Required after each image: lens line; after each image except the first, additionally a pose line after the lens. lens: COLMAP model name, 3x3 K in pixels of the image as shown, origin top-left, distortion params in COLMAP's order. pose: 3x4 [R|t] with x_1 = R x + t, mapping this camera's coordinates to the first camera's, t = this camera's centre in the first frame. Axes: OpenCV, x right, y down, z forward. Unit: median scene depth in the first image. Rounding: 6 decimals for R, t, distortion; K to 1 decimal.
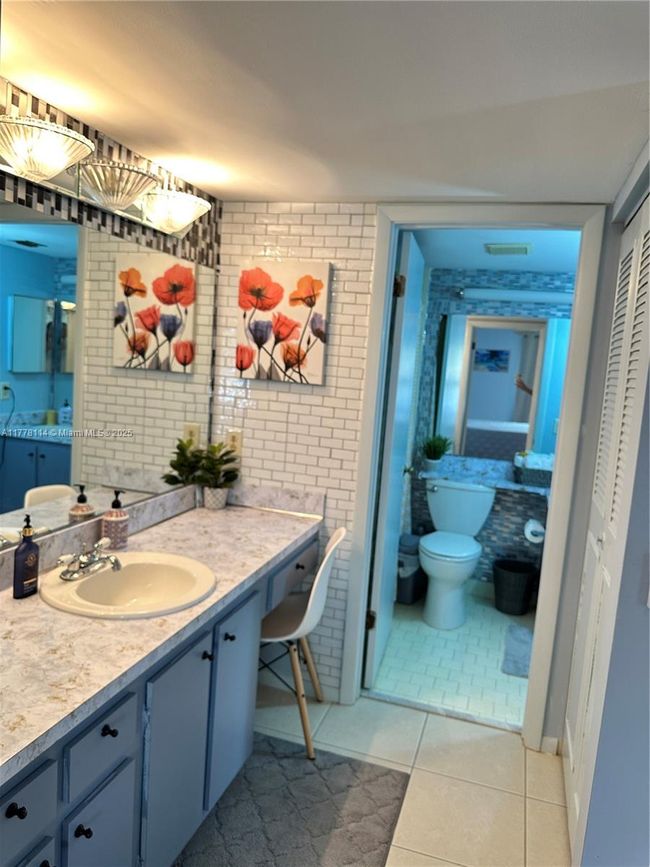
lens RADIAL K [[607.4, 0, 330.2], [0, 607.4, 429.2], [0, 0, 1]] dist [0.117789, -0.179977]
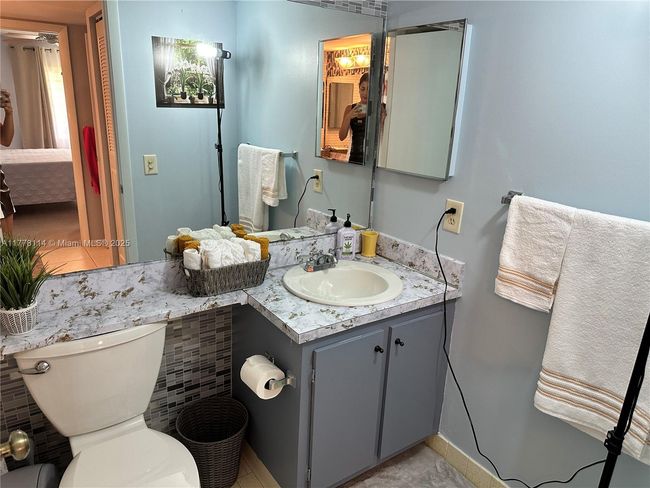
lens RADIAL K [[449.6, 0, 327.7], [0, 449.6, 242.9], [0, 0, 1]] dist [0.109979, -0.192129]
pose [[0.612158, -0.273936, 0.741769, 0.115376], [0.094971, 0.956755, 0.274954, -0.095560], [-0.785011, -0.097869, 0.611702, 0.960126]]
